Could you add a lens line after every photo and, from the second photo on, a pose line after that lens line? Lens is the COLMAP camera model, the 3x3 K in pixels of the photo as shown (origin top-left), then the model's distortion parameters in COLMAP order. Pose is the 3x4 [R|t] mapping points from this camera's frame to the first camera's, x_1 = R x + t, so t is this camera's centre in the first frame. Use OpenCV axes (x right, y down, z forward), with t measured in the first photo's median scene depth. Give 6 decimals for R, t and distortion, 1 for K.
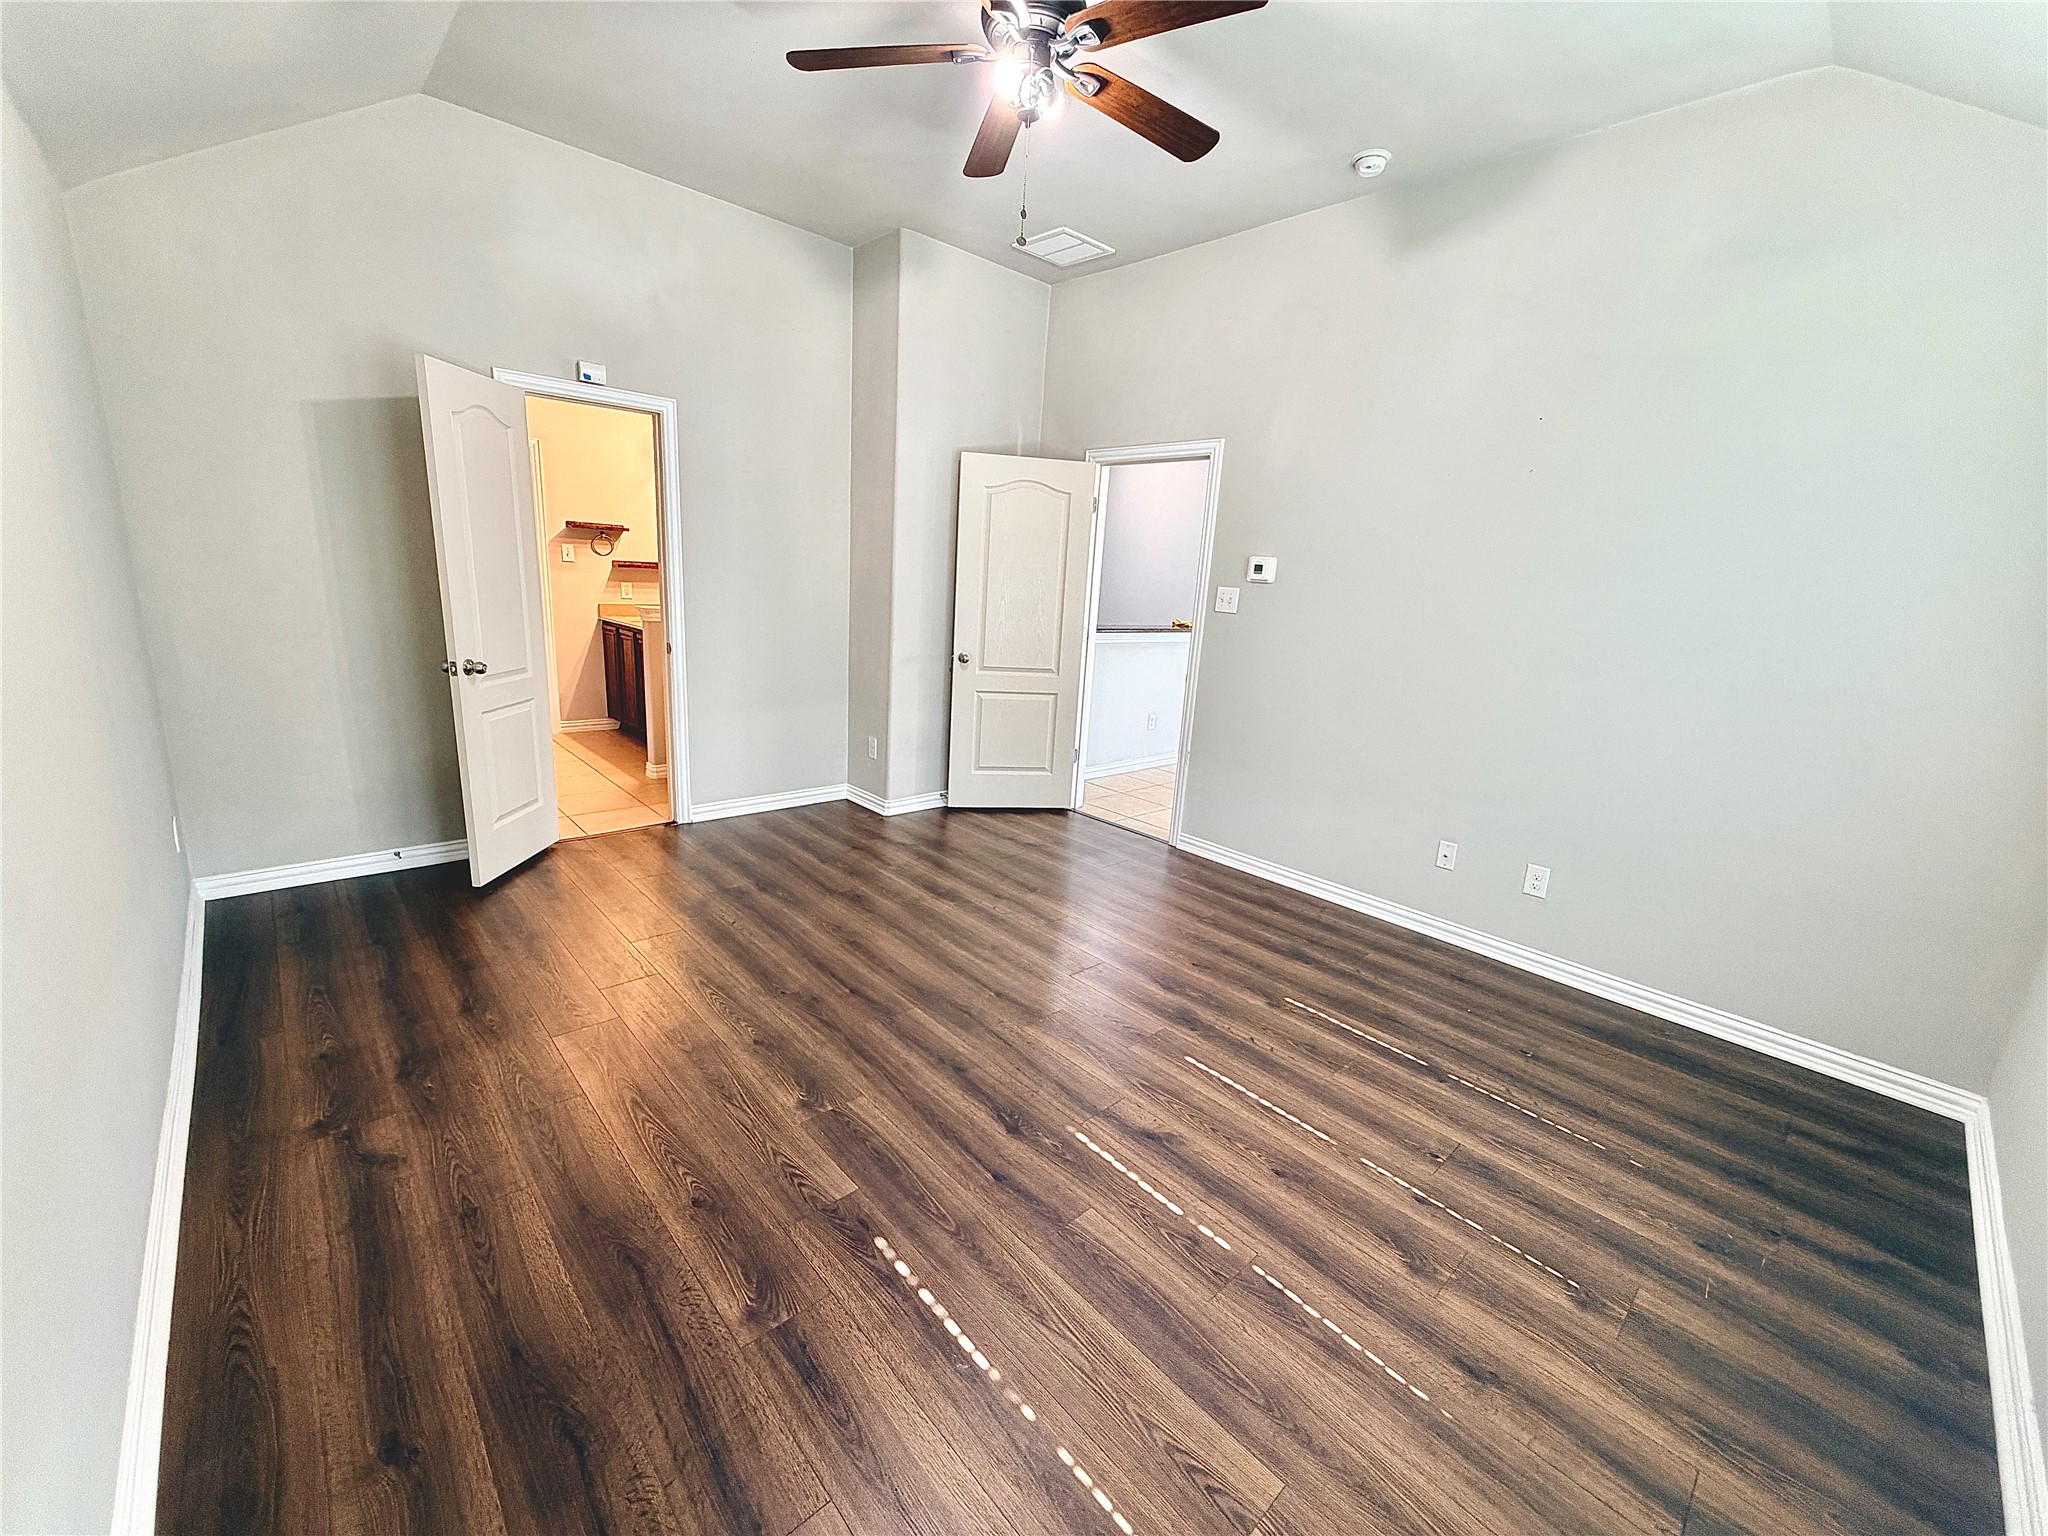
lens RADIAL K [[815.0, 0, 1022.3], [0, 815.0, 763.2], [0, 0, 1]] dist [0.000117, 0.000647]
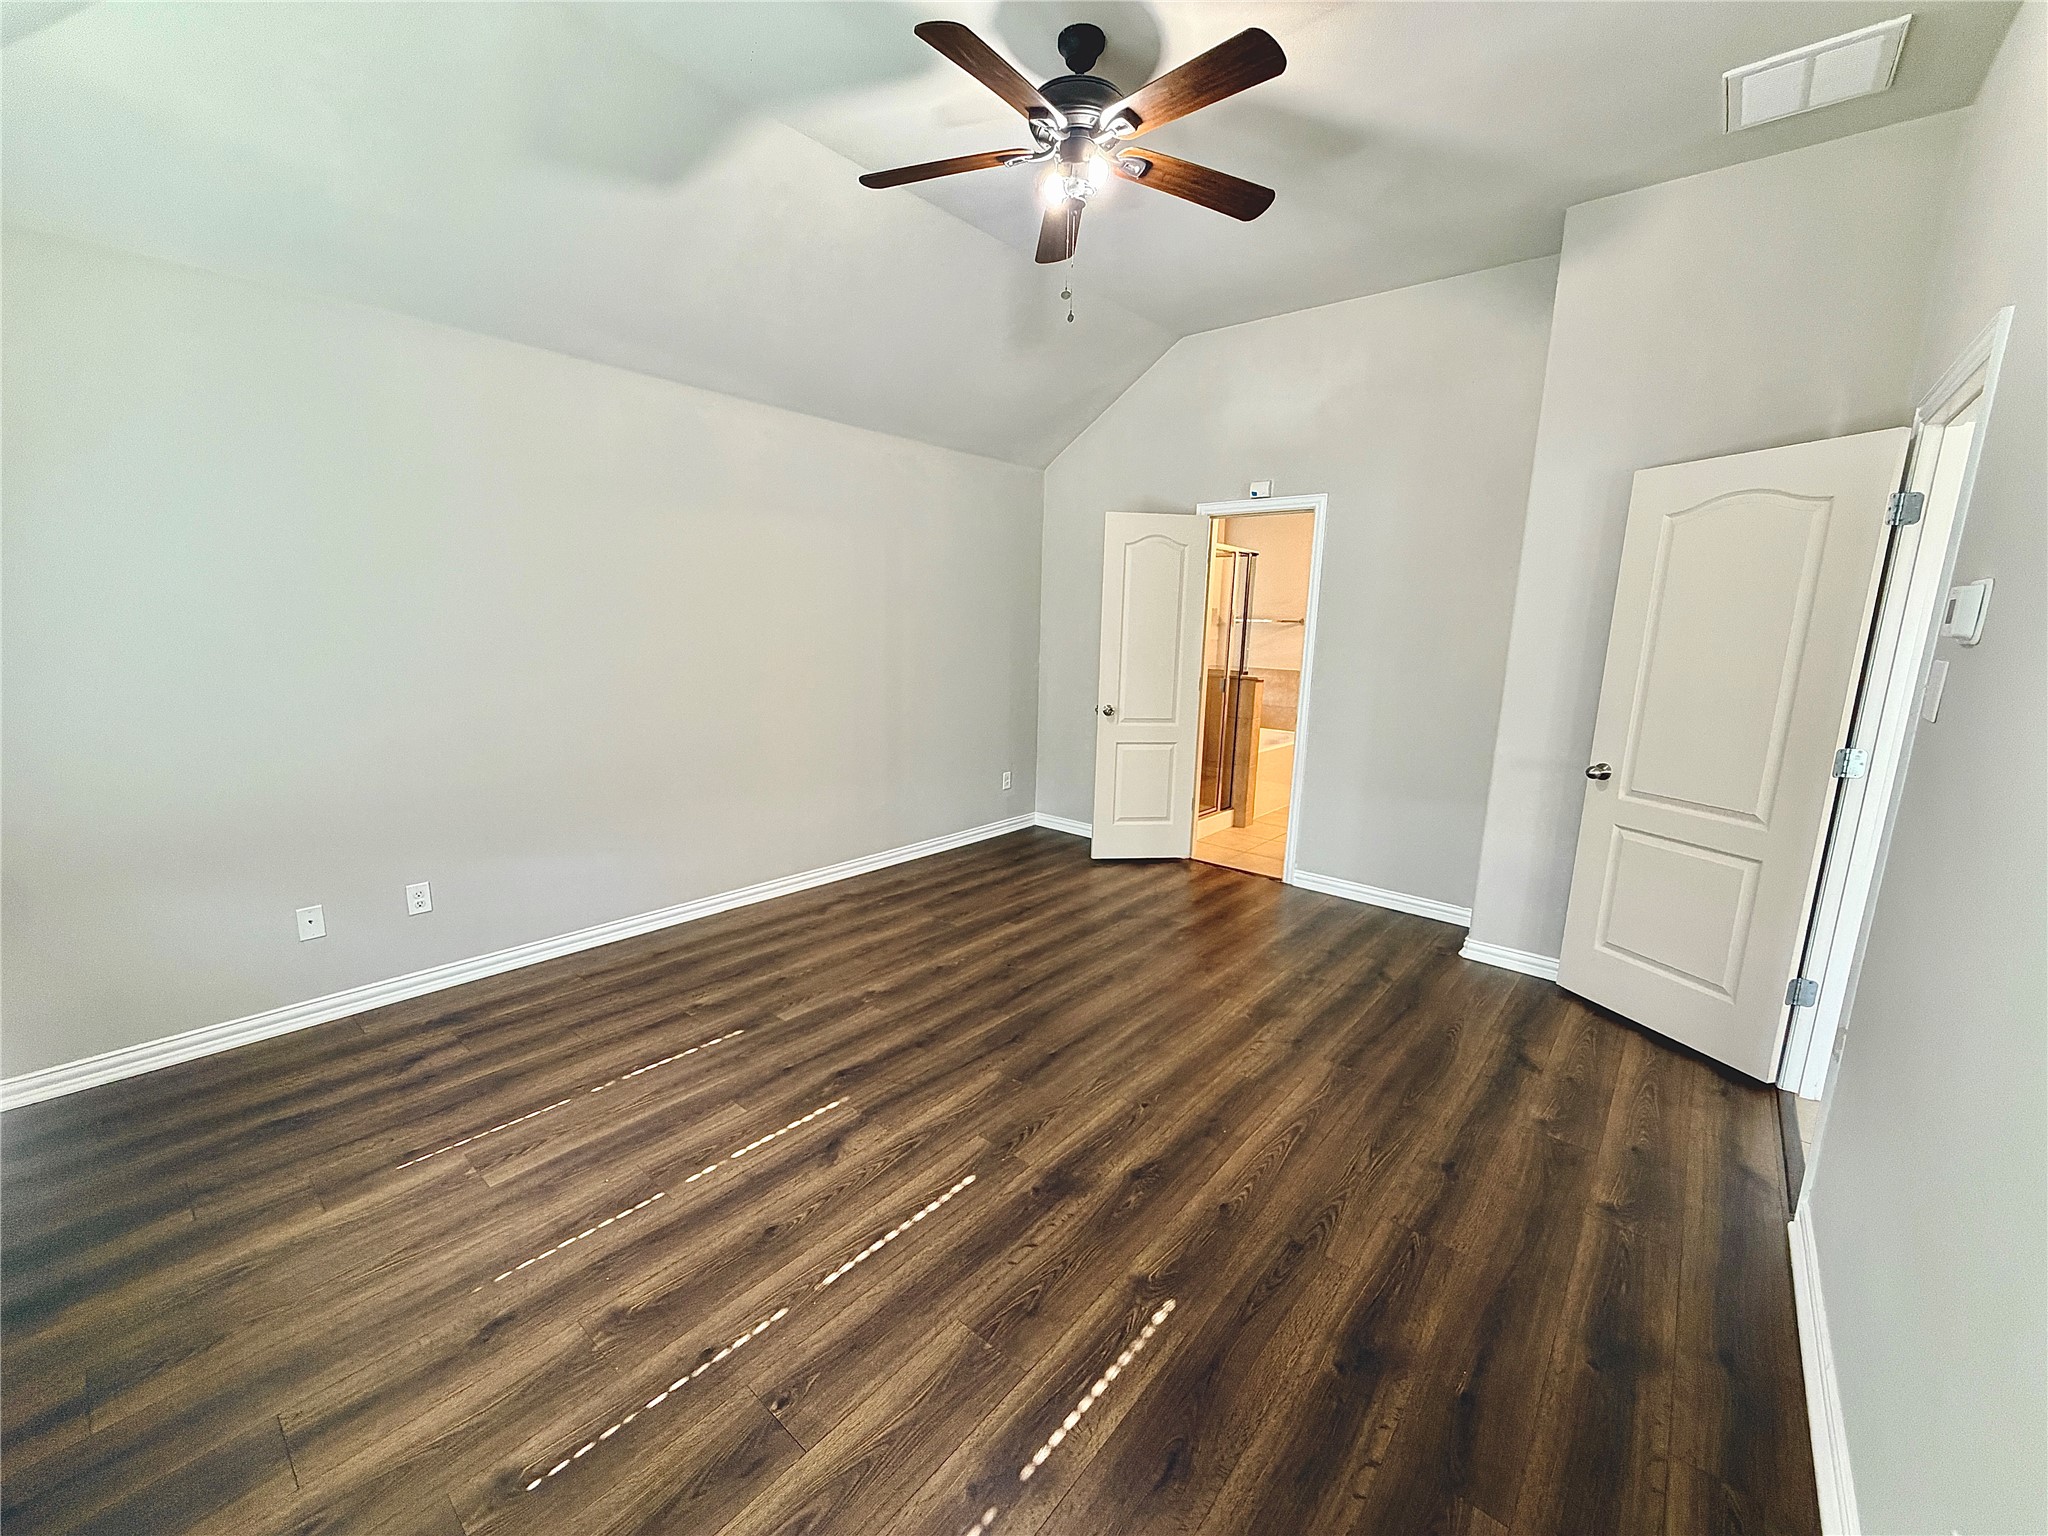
lens RADIAL K [[815.0, 0, 1015.8], [0, 815.0, 763.8], [0, 0, 1]] dist [0.000117, 0.000647]
pose [[0.120851, 0.116186, -0.985848, 1.197260], [-0.246118, 0.965625, 0.083632, -0.165469], [0.961676, 0.232528, 0.145292, 0.991887]]
